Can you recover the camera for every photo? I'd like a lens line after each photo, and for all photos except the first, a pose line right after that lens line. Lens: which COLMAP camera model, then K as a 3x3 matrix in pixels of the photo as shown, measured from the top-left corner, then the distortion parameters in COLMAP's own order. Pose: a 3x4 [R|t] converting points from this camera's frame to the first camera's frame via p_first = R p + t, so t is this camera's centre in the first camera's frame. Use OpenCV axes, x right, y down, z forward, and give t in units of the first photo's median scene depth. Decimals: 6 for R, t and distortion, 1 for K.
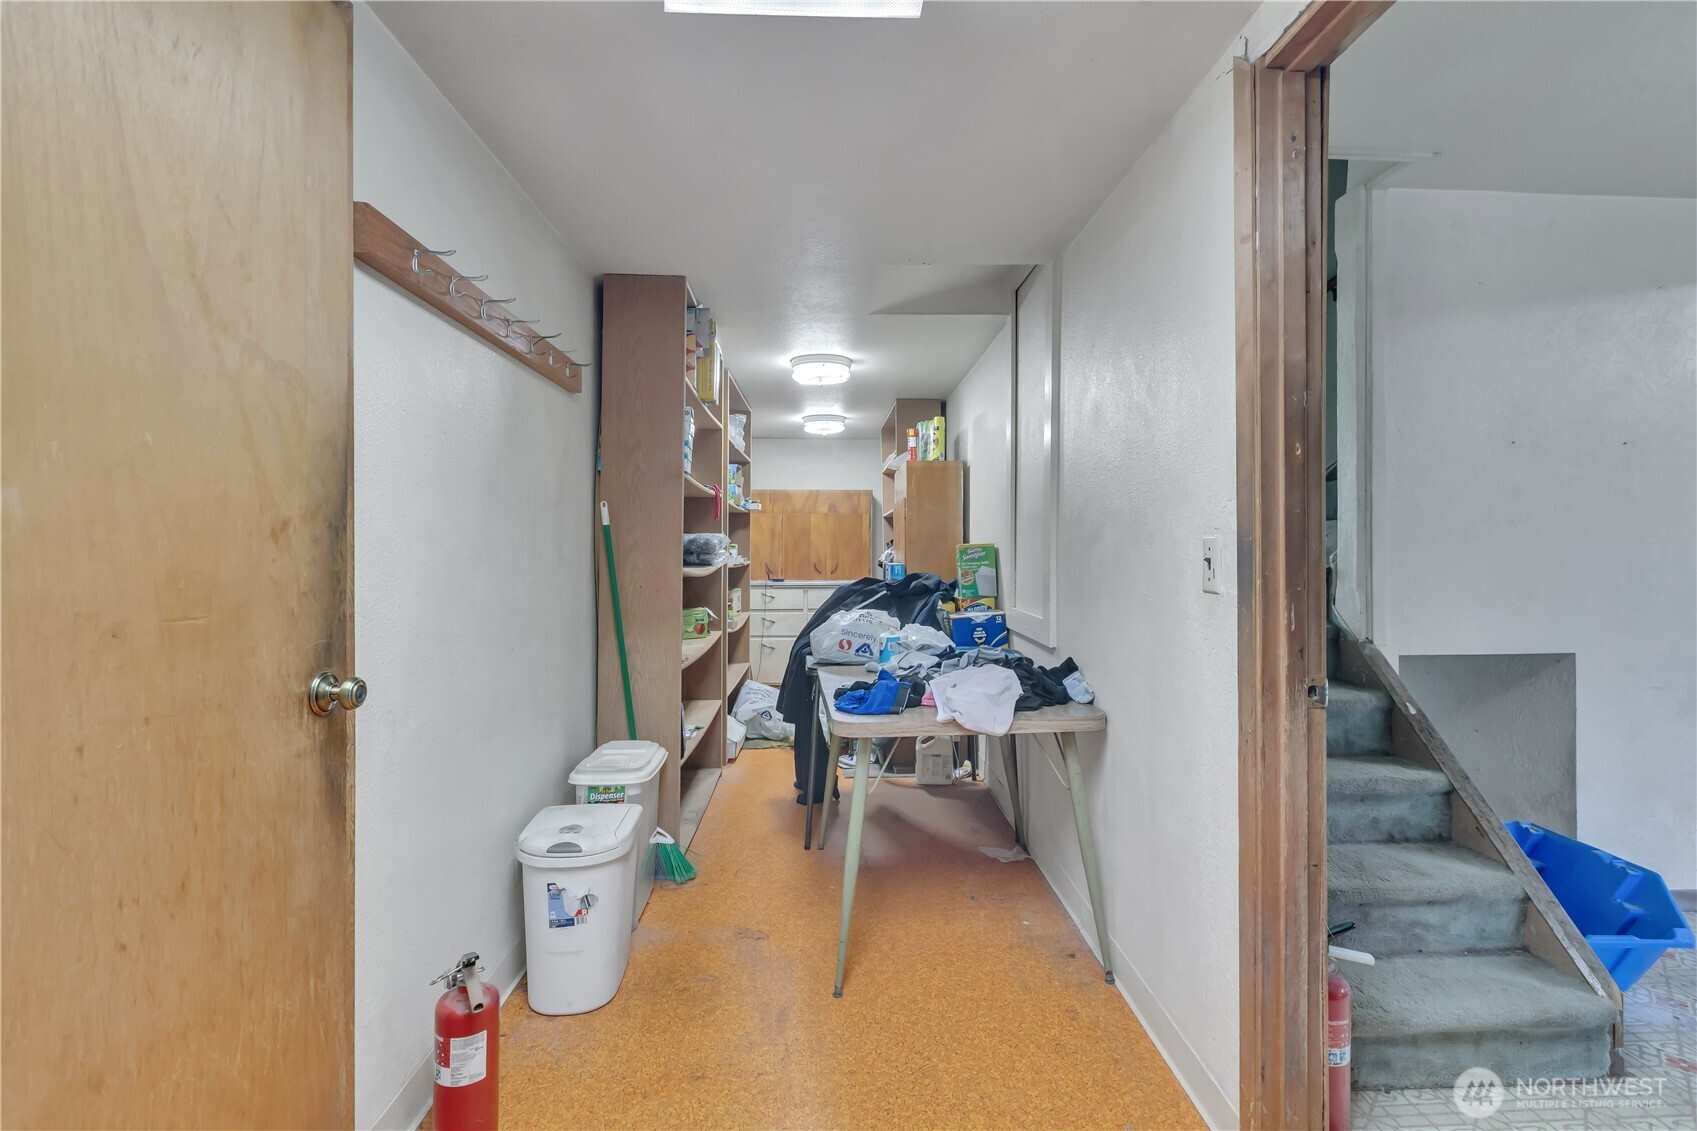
lens RADIAL K [[775.1, 0, 848.5], [0, 775.1, 565.5], [0, 0, 1]] dist [-0.000954, -0.000866]
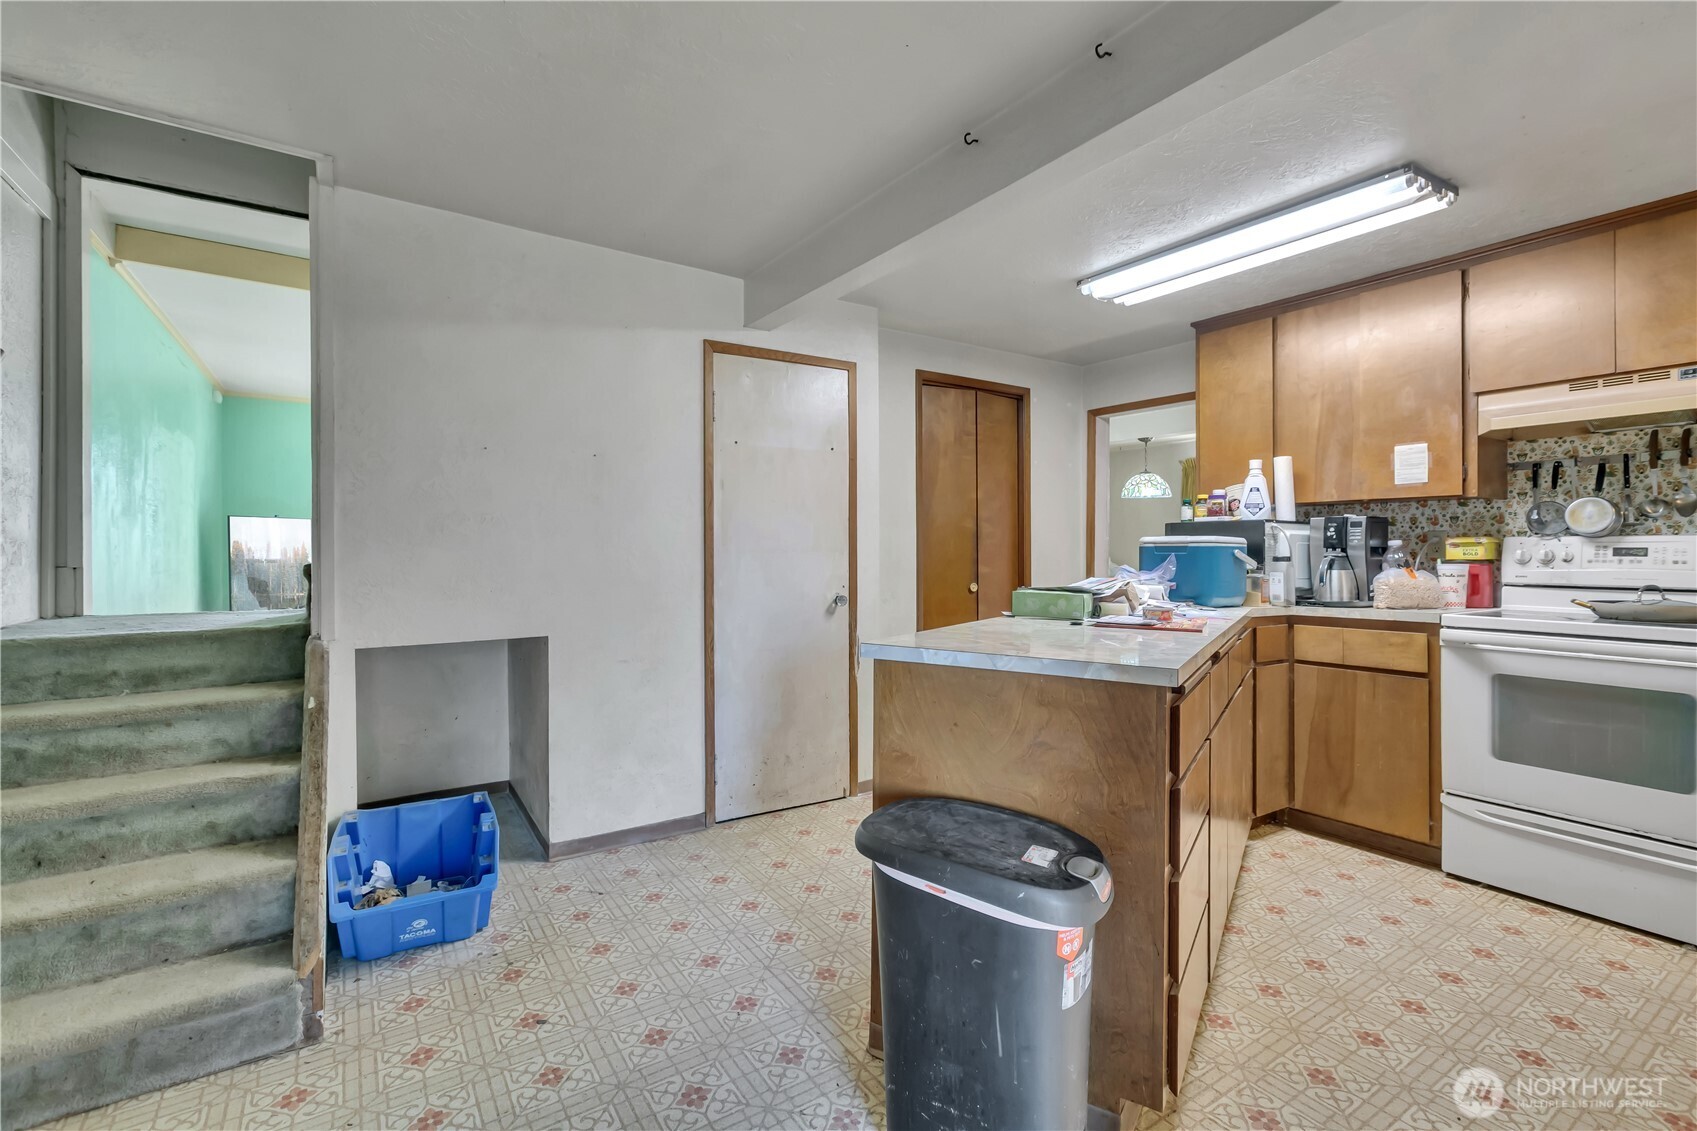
lens RADIAL K [[775.1, 0, 848.5], [0, 775.1, 565.5], [0, 0, 1]] dist [-0.000954, -0.000866]
pose [[0.852894, -0.007002, 0.522038, 0.614176], [0.002547, 0.999954, 0.009251, -0.001339], [-0.522078, -0.006560, 0.852872, -0.171584]]
